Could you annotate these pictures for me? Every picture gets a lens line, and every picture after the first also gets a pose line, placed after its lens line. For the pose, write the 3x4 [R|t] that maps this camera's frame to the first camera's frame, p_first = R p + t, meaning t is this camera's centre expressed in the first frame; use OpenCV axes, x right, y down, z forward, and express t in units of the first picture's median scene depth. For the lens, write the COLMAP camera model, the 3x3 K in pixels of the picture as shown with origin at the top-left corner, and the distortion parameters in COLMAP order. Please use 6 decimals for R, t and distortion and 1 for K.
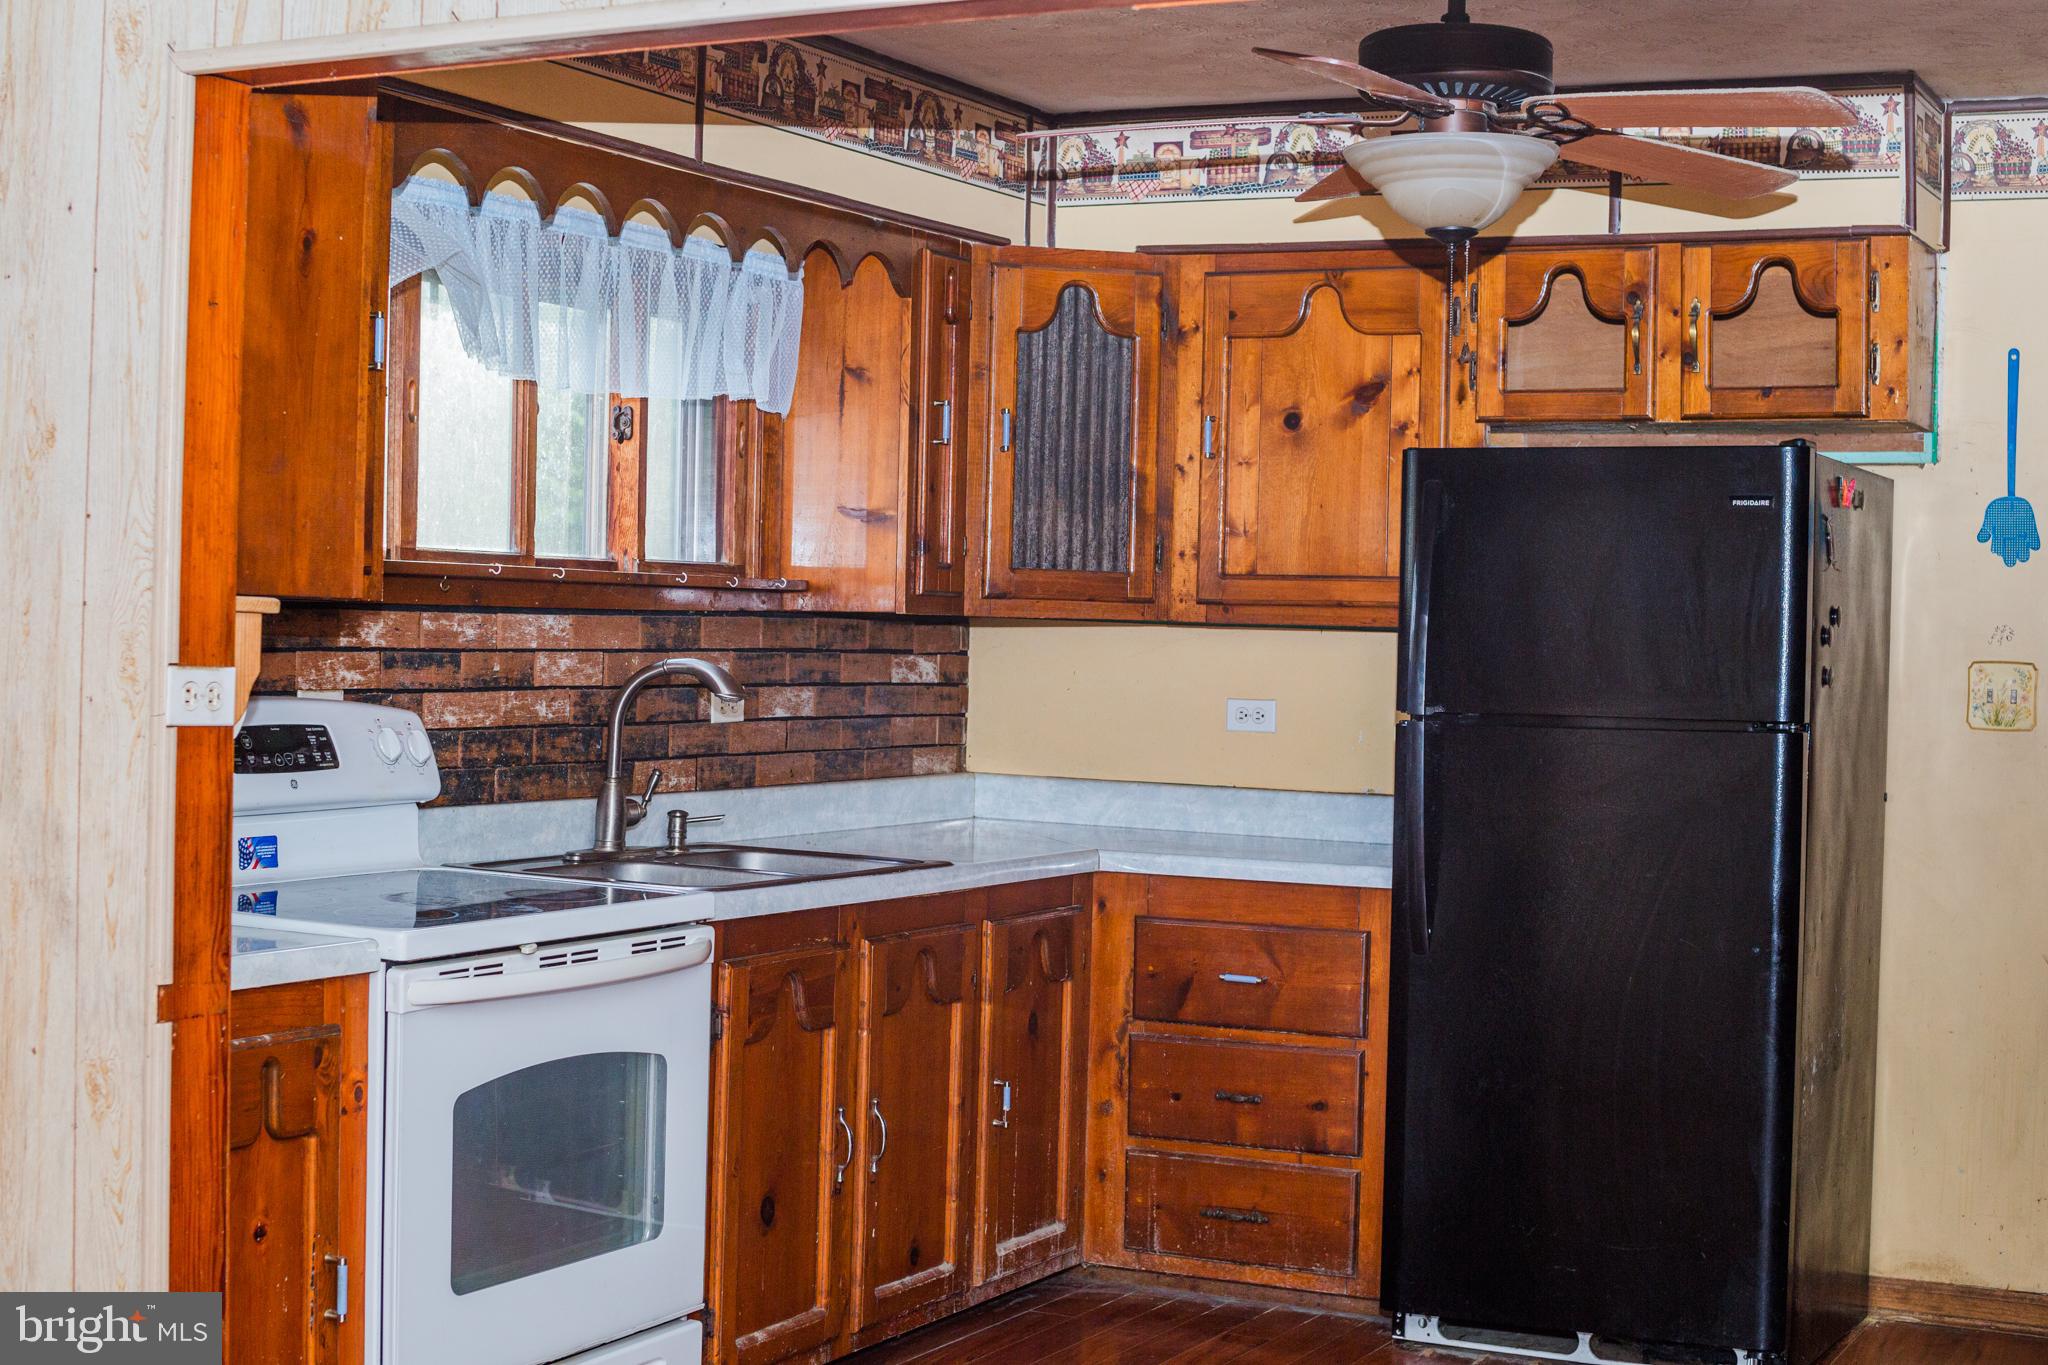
lens RADIAL K [[2956.7, 0, 1024.0], [0, 2956.7, 682.5], [0, 0, 1]] dist [-0.251794, 0.380512]
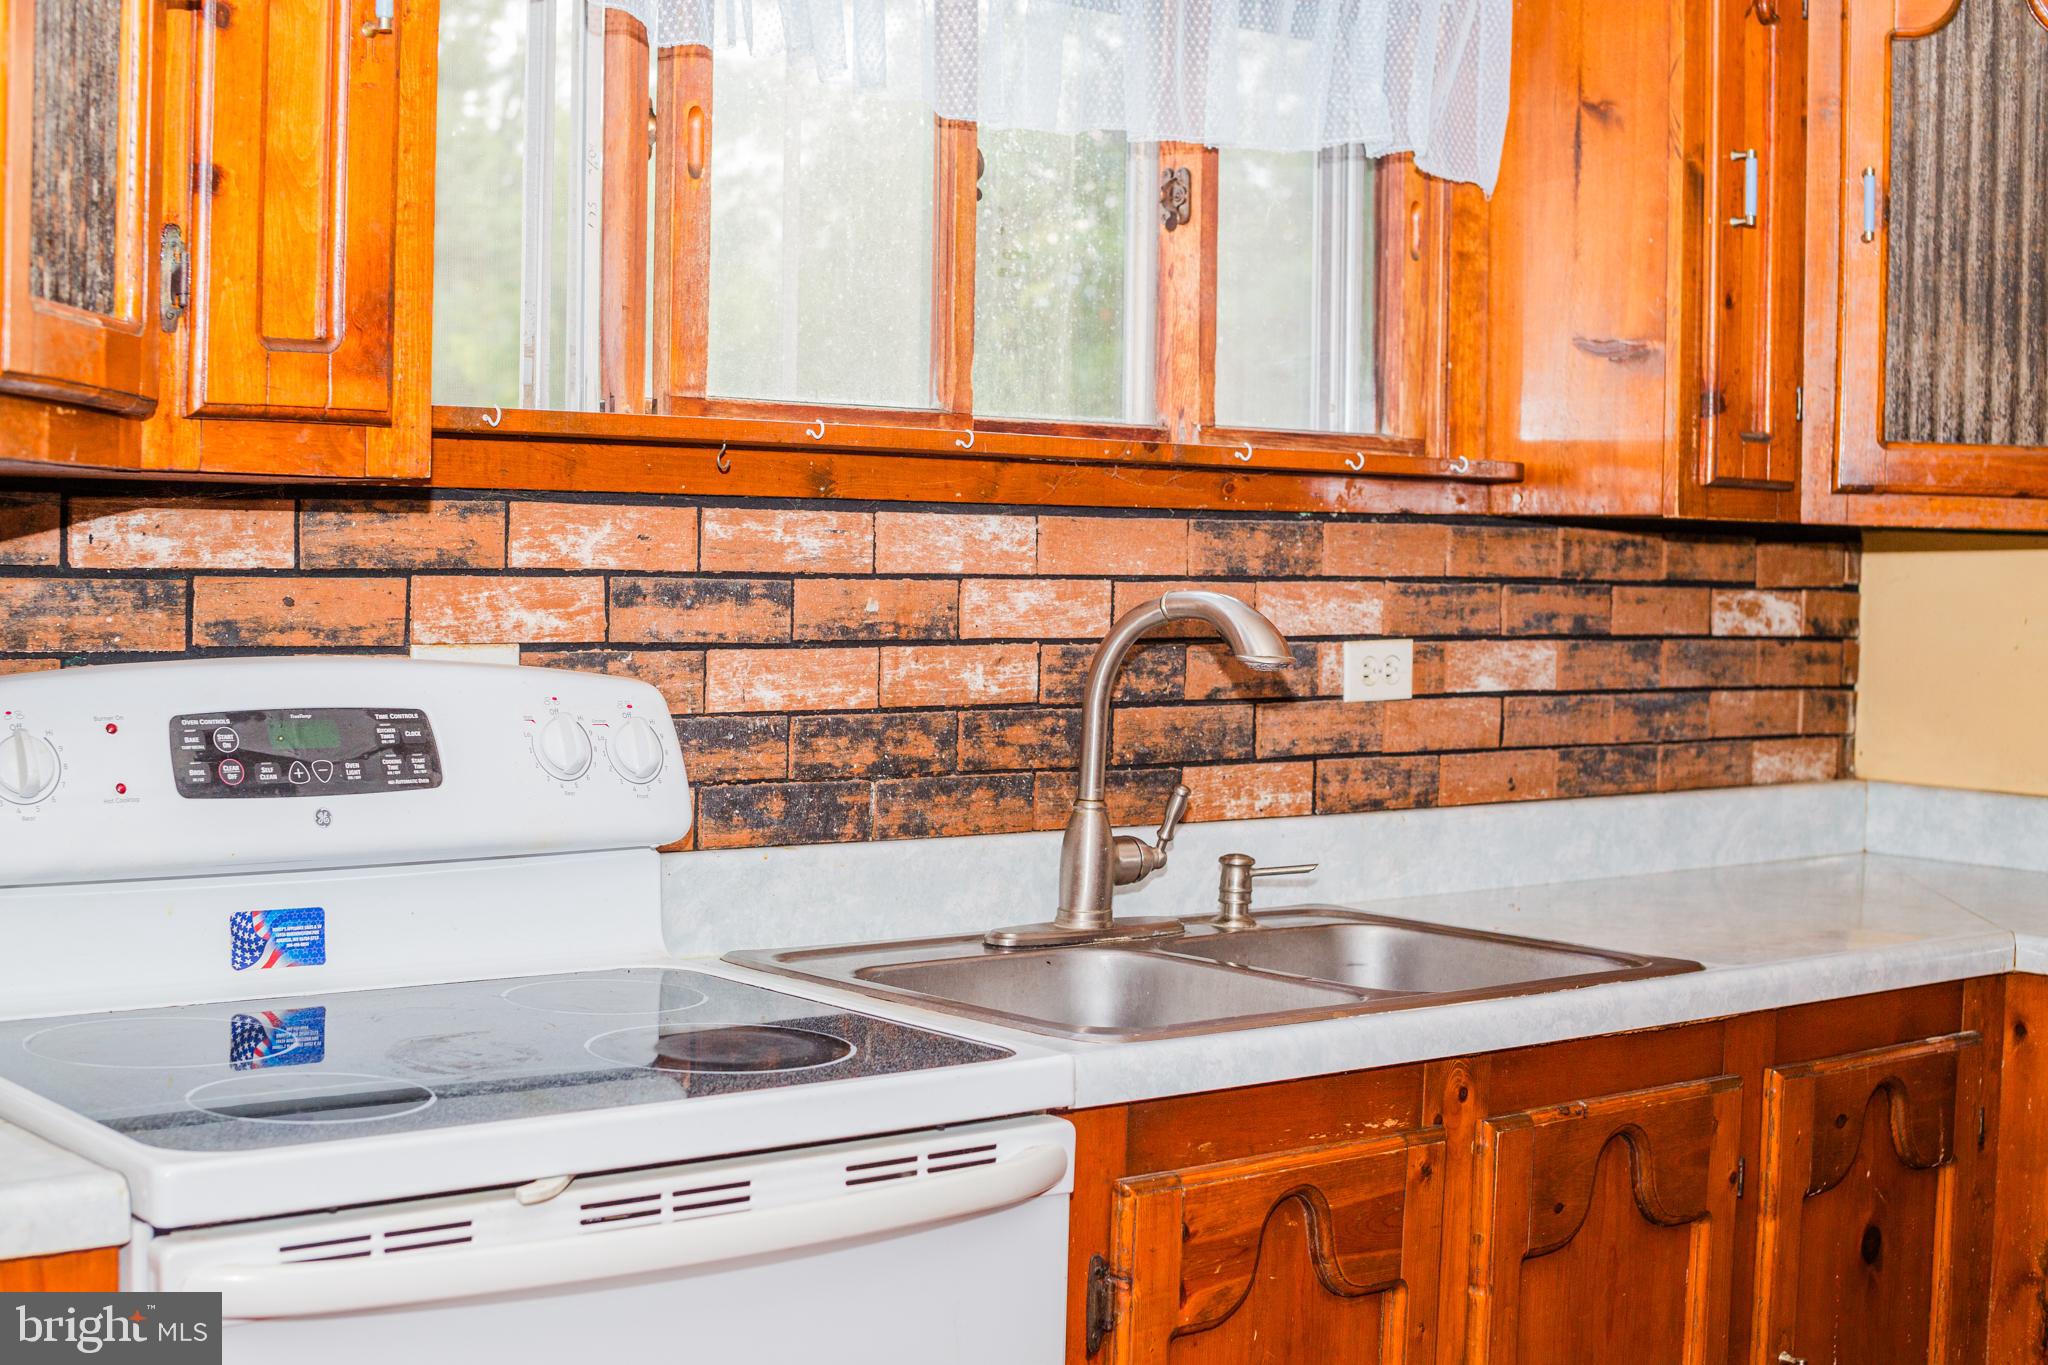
lens RADIAL K [[2956.7, 0, 1024.0], [0, 2956.7, 682.5], [0, 0, 1]] dist [-0.251794, 0.380512]
pose [[0.923558, 0.012457, -0.383257, 0.062016], [-0.005218, 0.999788, 0.019921, -0.001582], [0.383424, -0.016399, 0.923427, 0.424040]]
